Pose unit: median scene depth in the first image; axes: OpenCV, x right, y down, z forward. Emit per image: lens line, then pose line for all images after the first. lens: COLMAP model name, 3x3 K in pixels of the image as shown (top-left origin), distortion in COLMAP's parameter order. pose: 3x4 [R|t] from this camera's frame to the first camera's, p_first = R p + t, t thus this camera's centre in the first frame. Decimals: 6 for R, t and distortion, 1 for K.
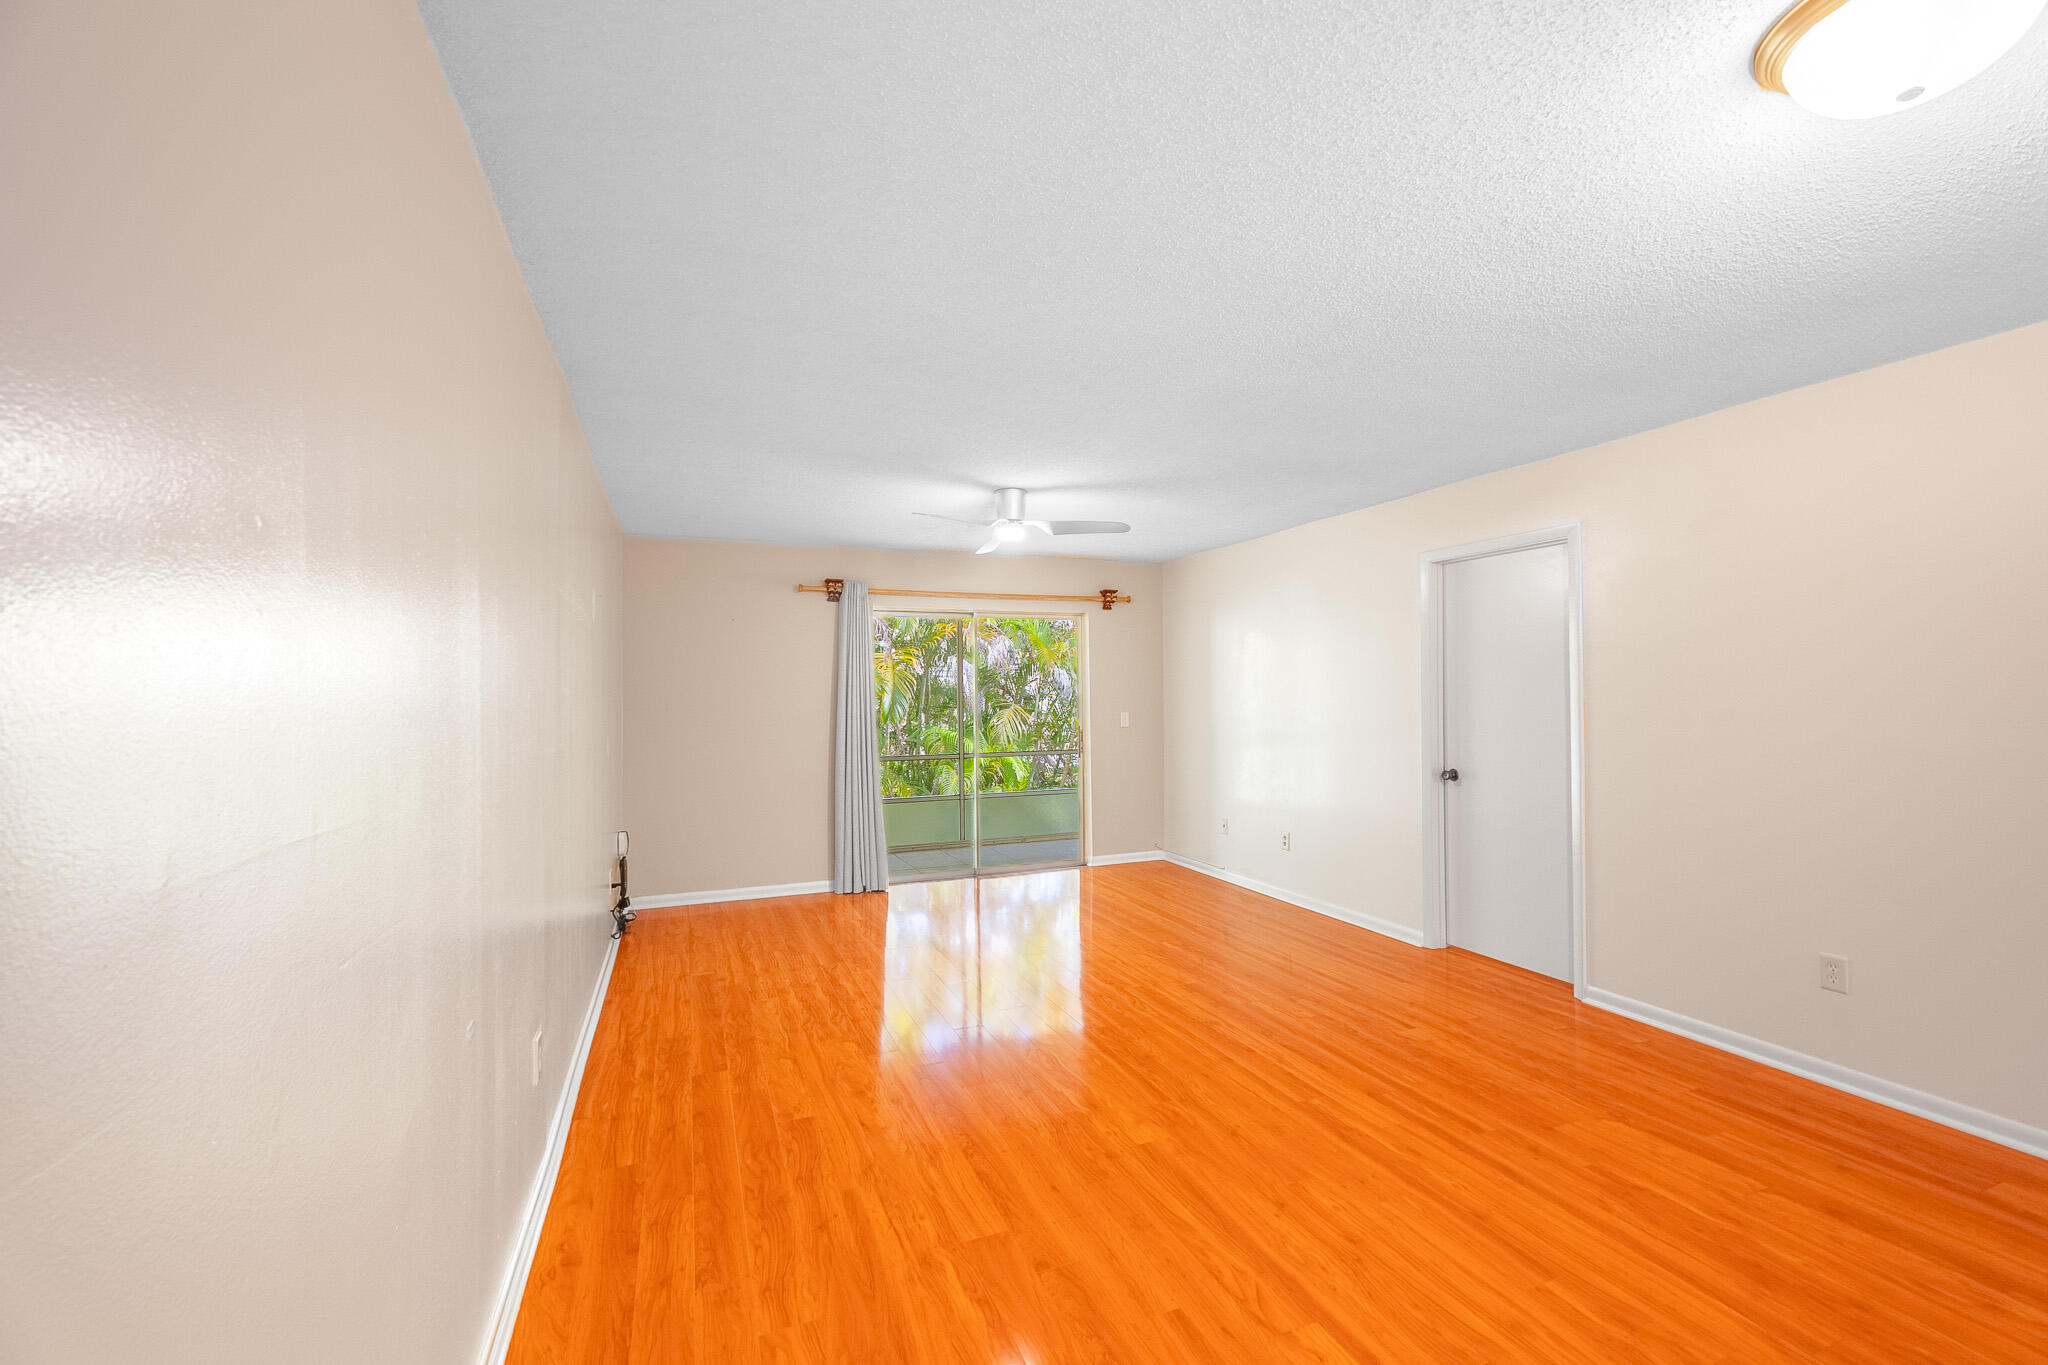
lens RADIAL K [[854.2, 0, 1033.7], [0, 854.2, 689.2], [0, 0, 1]] dist [0.007584, 0.000535]
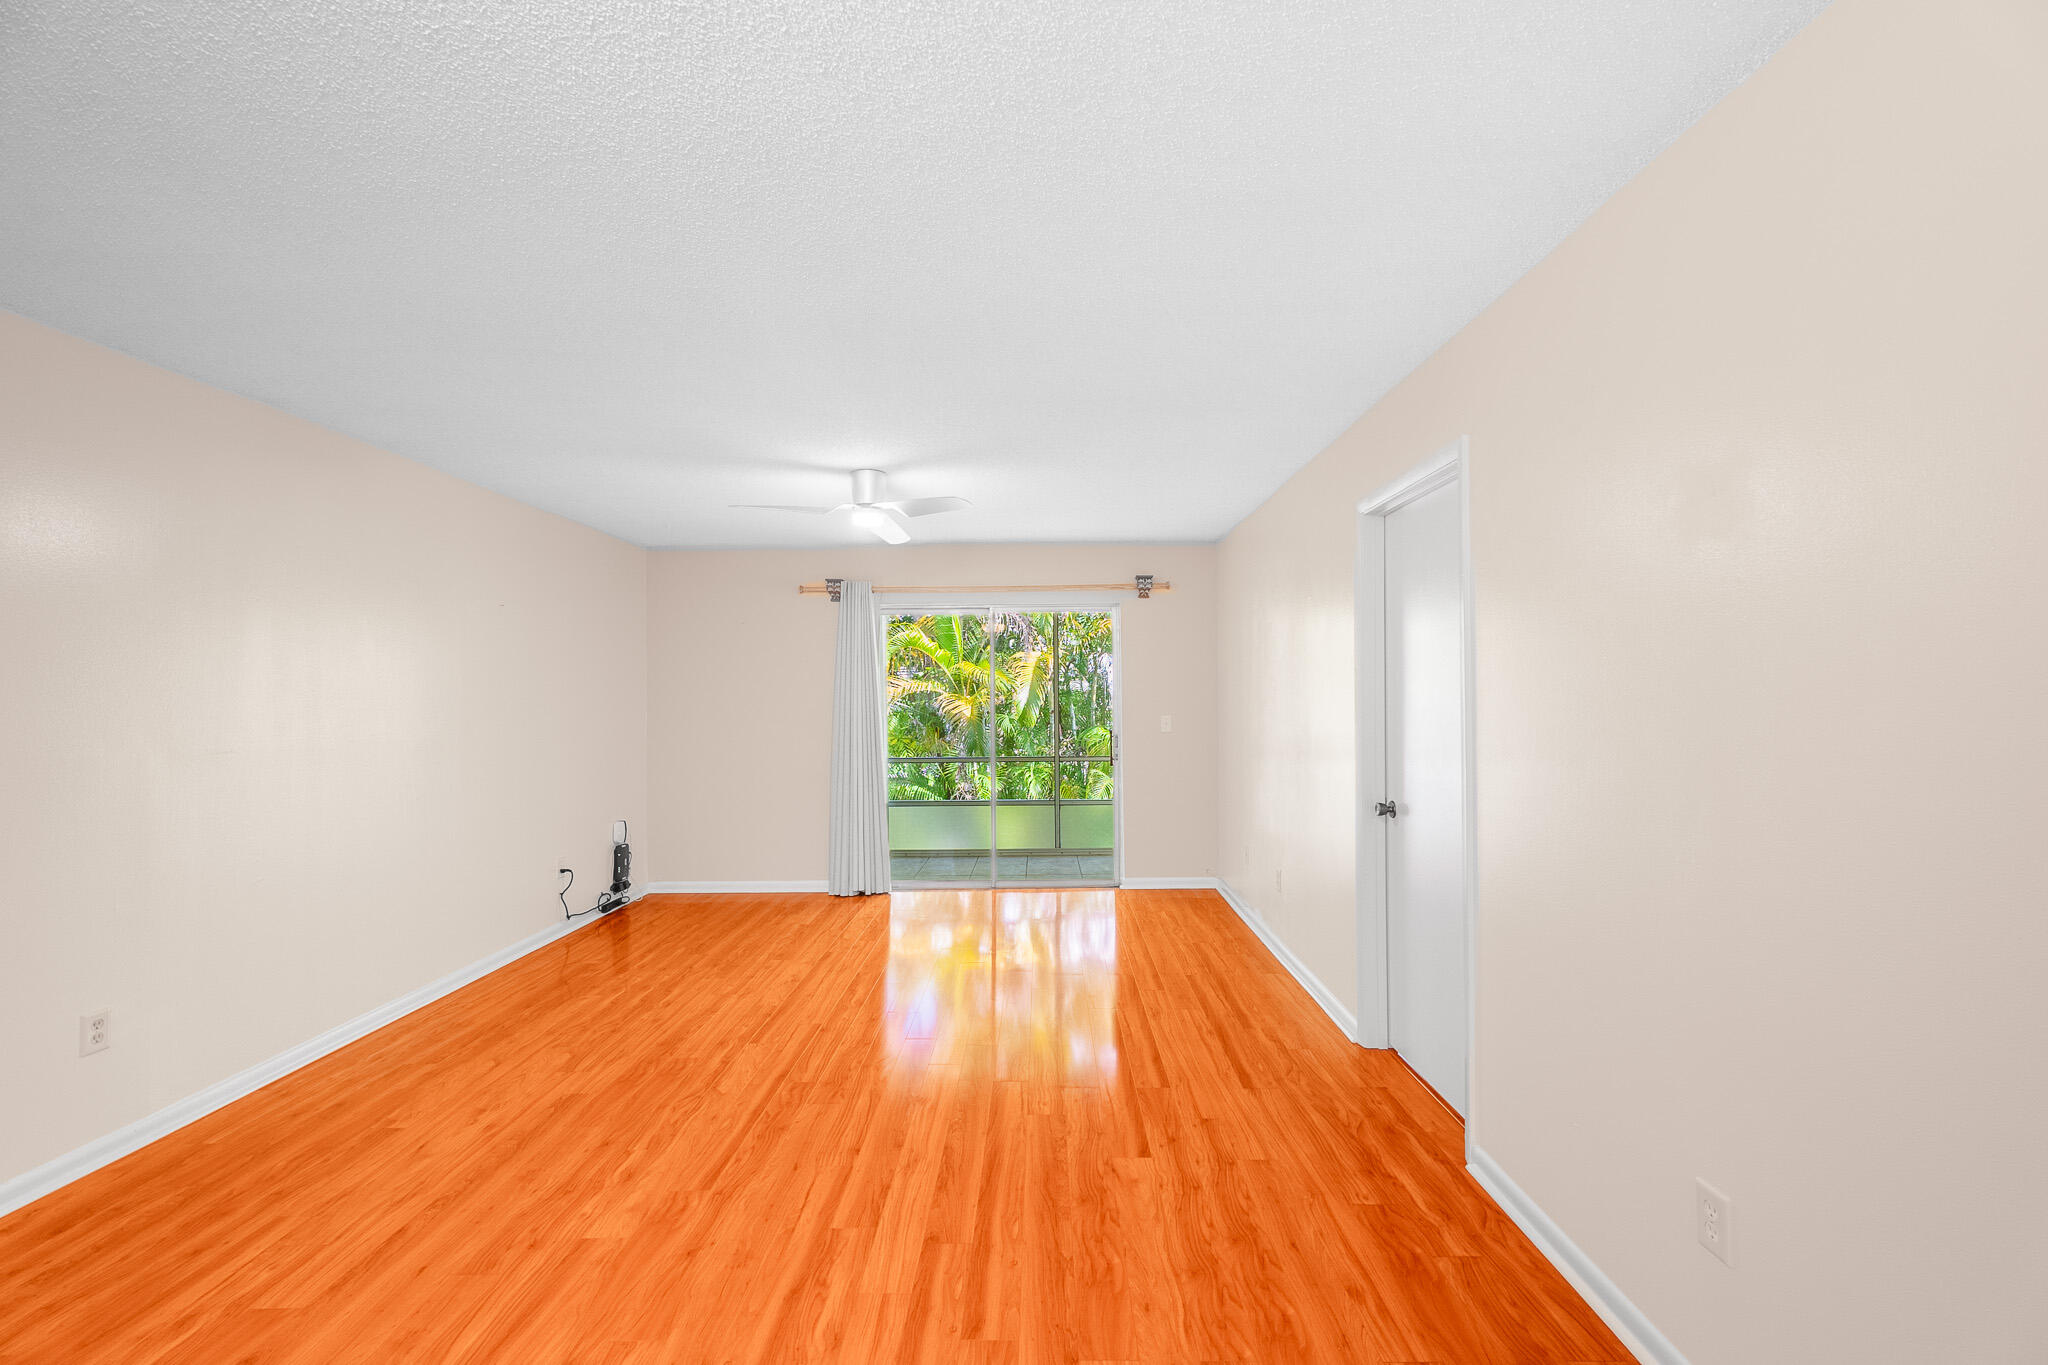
lens RADIAL K [[854.2, 0, 1031.2], [0, 854.2, 687.5], [0, 0, 1]] dist [0.007584, 0.000535]
pose [[0.925327, -0.001840, -0.379165, 0.561623], [0.002497, 0.999996, 0.001243, -0.004049], [0.379161, -0.002097, 0.925328, 0.259061]]
